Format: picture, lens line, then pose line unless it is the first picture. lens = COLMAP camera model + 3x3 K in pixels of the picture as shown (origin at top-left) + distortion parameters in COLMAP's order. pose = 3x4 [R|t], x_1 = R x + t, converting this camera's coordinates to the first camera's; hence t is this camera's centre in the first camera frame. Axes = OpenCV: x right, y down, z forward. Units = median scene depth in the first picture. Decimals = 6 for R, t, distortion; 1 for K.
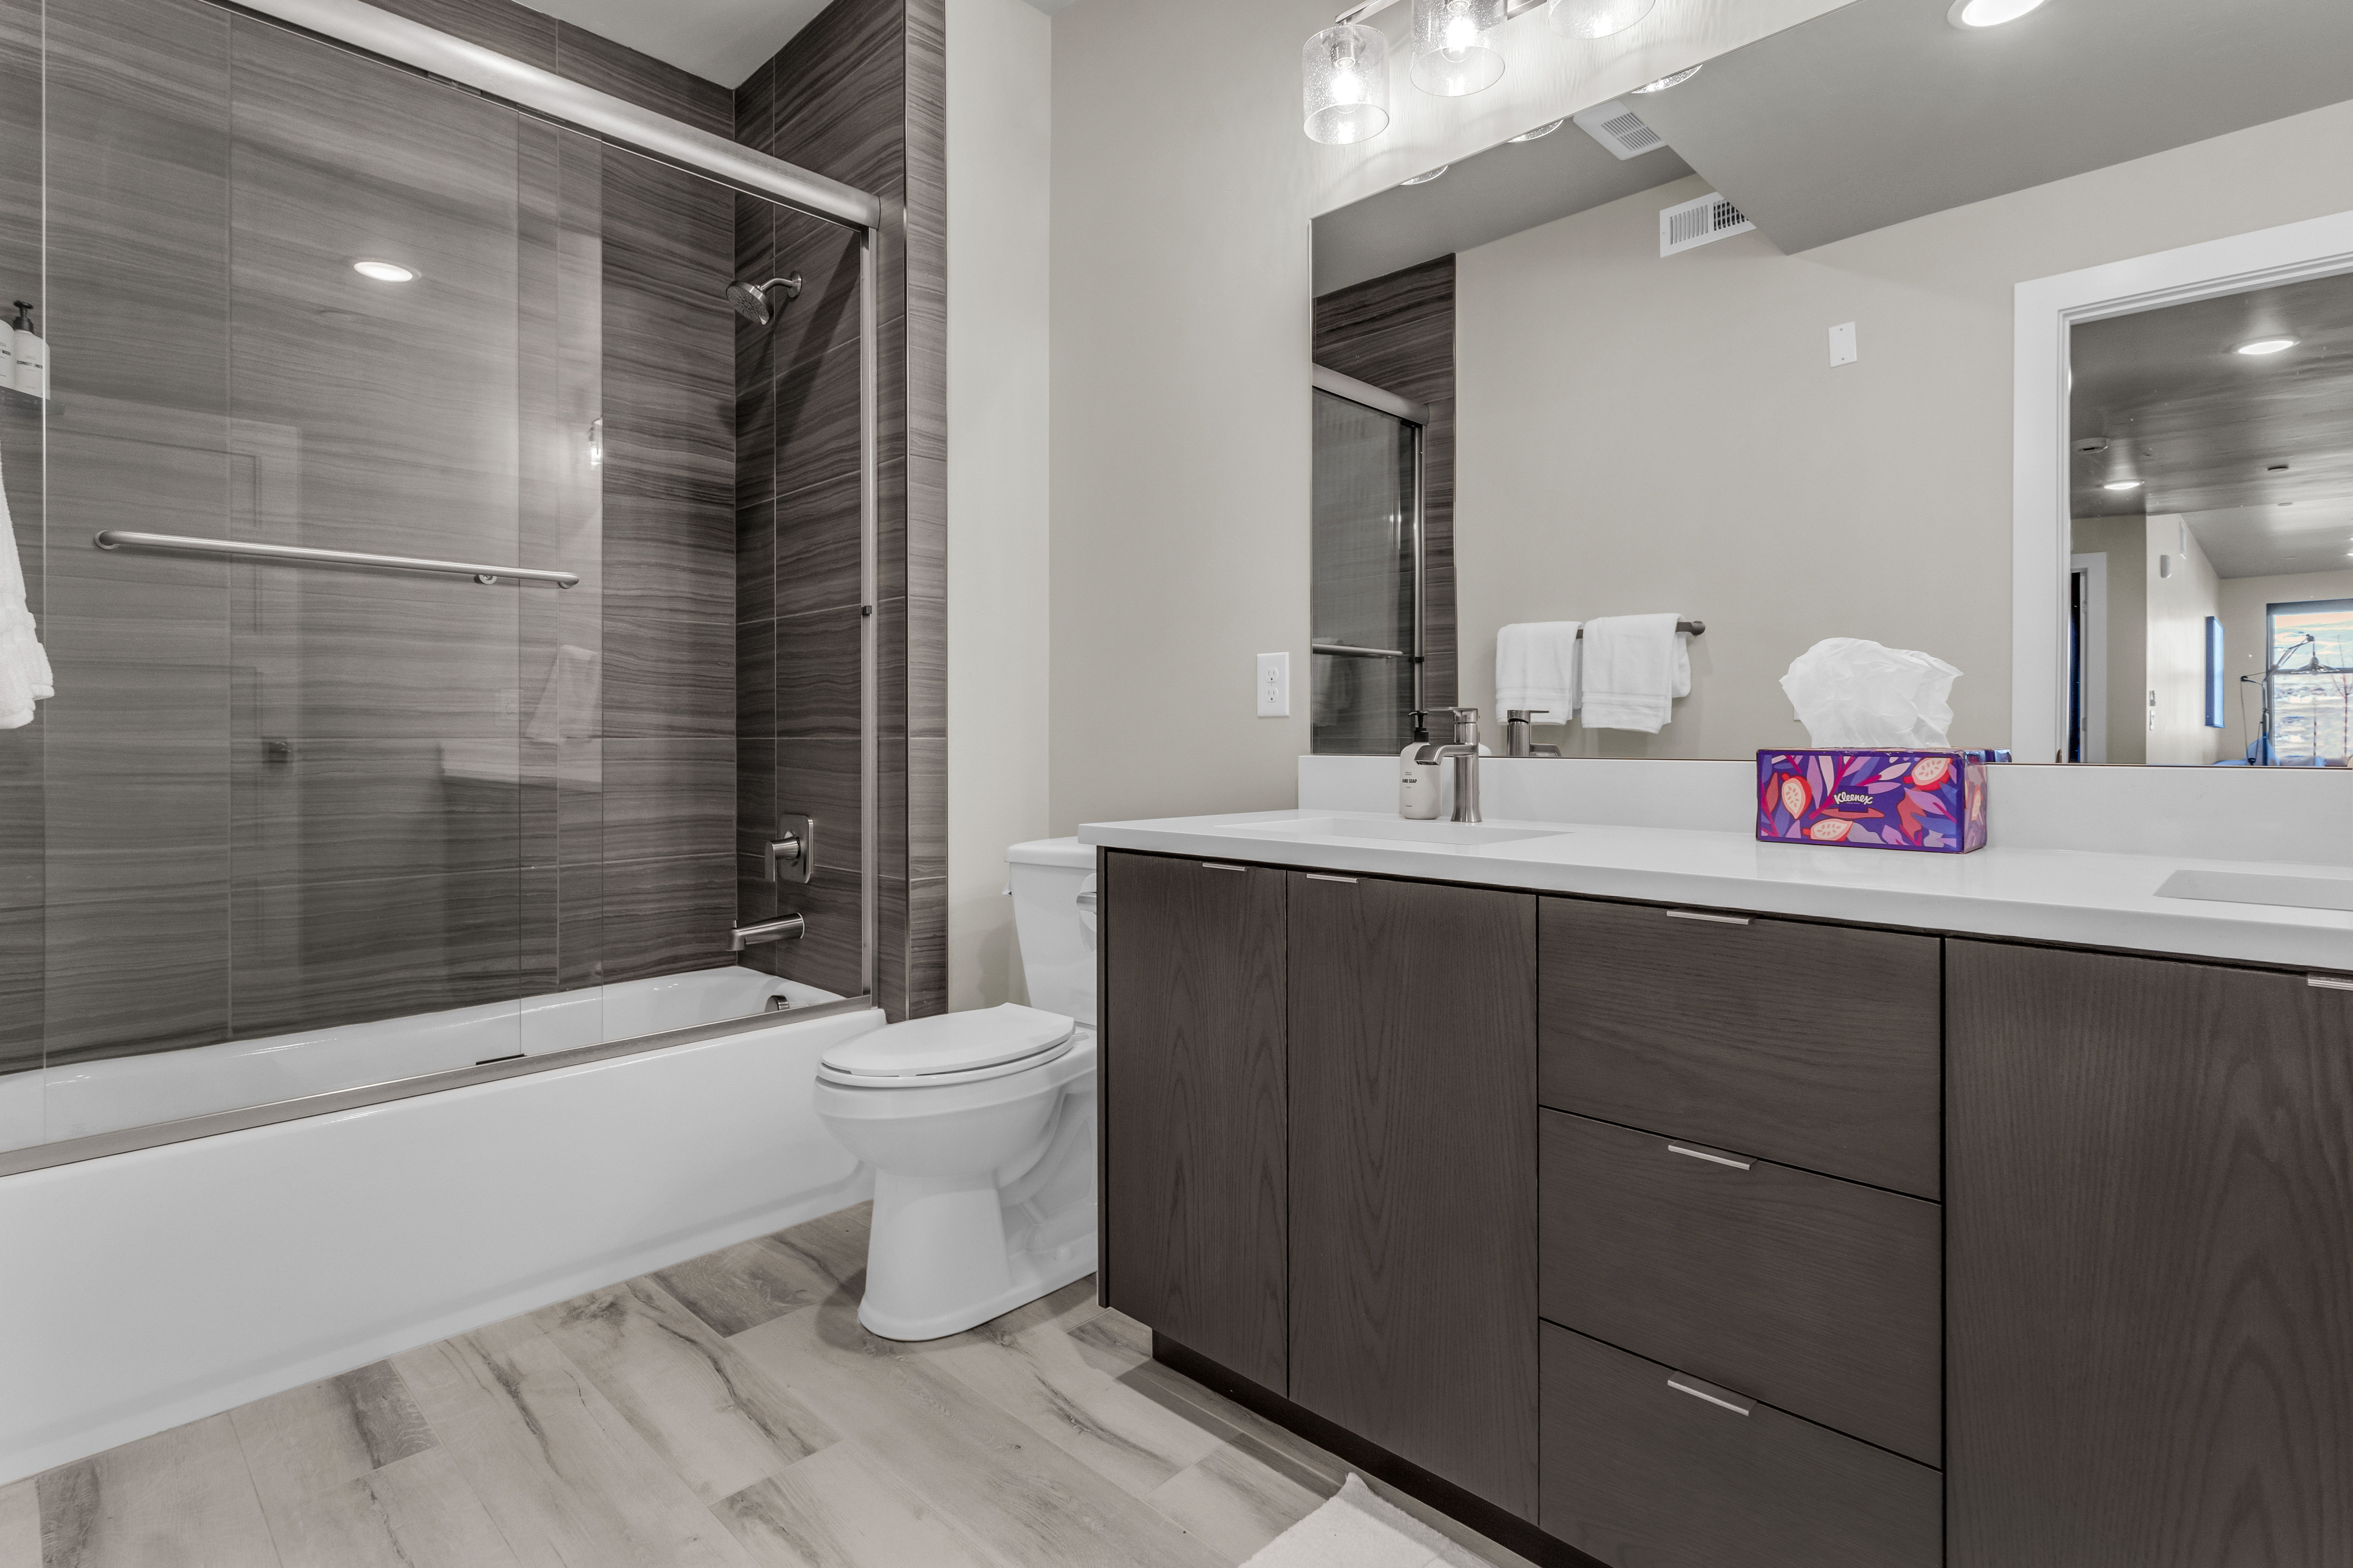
lens RADIAL K [[1147.1, 0, 1193.3], [0, 1147.1, 720.2], [0, 0, 1]] dist [-0.002548, 0.000669]
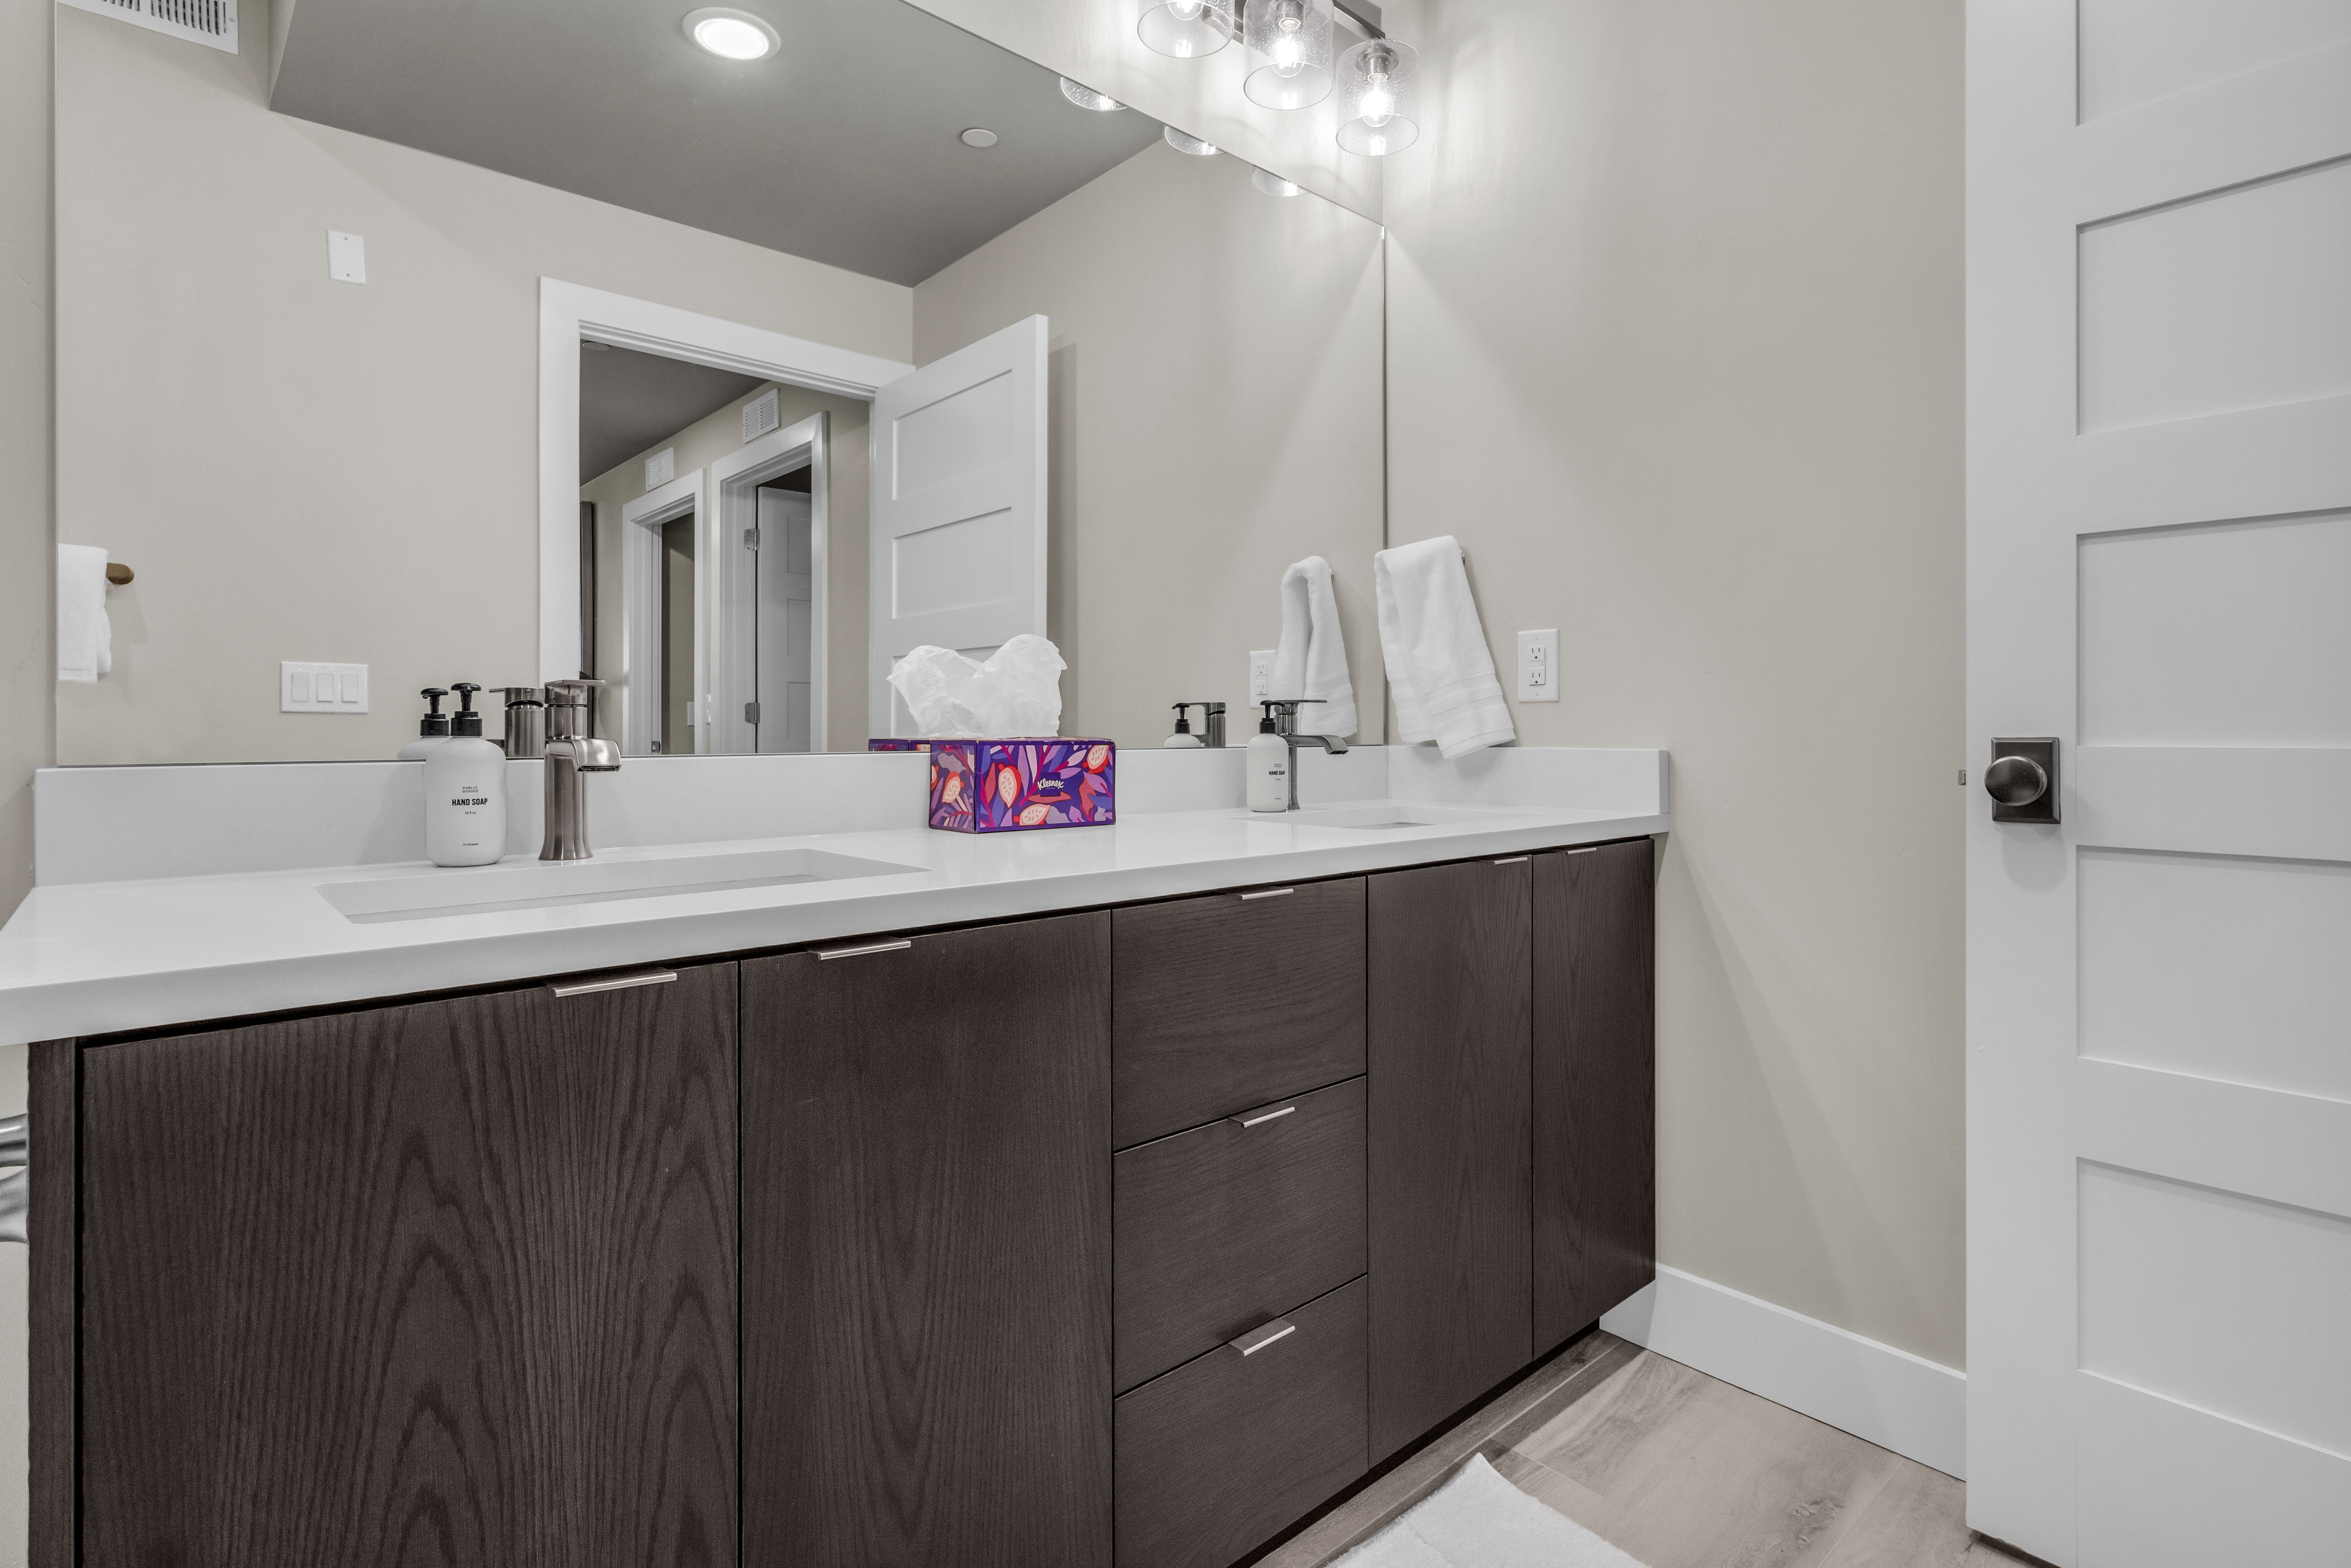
lens RADIAL K [[1146.3, 0, 1192.3], [0, 1146.3, 720.3], [0, 0, 1]] dist [-0.002548, 0.000669]
pose [[0.075289, 0.010773, 0.997104, -0.494129], [-0.010834, 0.999891, -0.009985, 0.017212], [-0.997103, -0.010051, 0.075398, 0.780229]]
